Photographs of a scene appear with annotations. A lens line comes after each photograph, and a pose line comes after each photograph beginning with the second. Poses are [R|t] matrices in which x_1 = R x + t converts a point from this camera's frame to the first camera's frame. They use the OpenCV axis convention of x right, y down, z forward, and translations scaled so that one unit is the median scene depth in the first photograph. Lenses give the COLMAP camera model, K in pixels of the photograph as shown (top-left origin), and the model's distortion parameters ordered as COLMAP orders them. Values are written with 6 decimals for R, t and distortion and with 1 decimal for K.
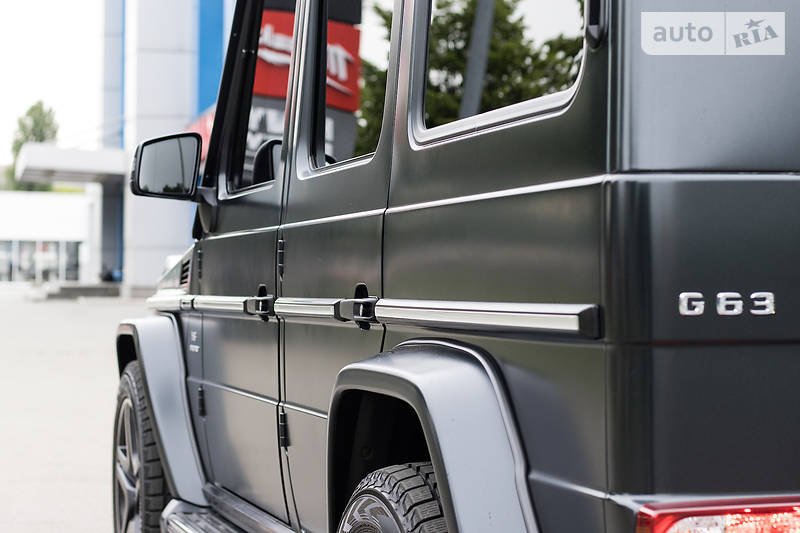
lens RADIAL K [[1819.4, 0, 400.0], [0, 1819.4, 266.5], [0, 0, 1]] dist [0.117565, 0.326927]
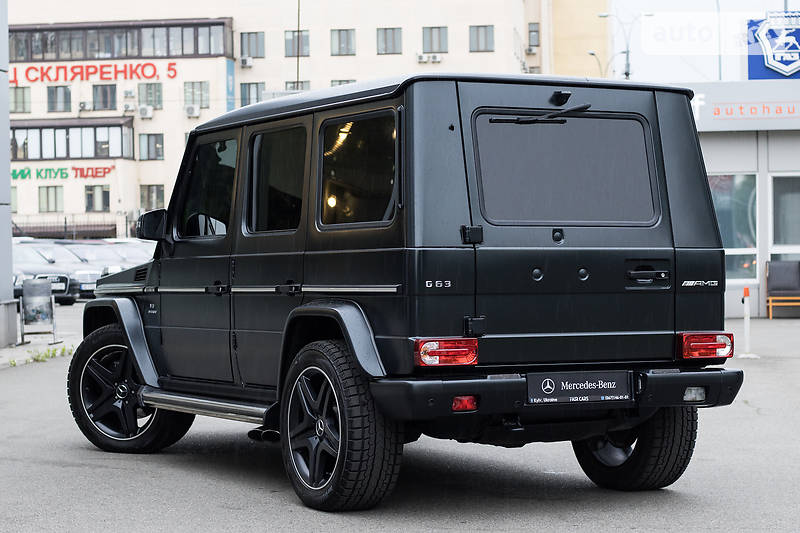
lens RADIAL K [[1819.4, 0, 400.0], [0, 1819.4, 266.5], [0, 0, 1]] dist [0.117565, 0.326927]
pose [[0.974648, 0.004288, 0.223704, -0.379510], [-0.003800, 0.999989, -0.002610, -0.002525], [-0.223713, 0.001693, 0.974654, -1.350145]]
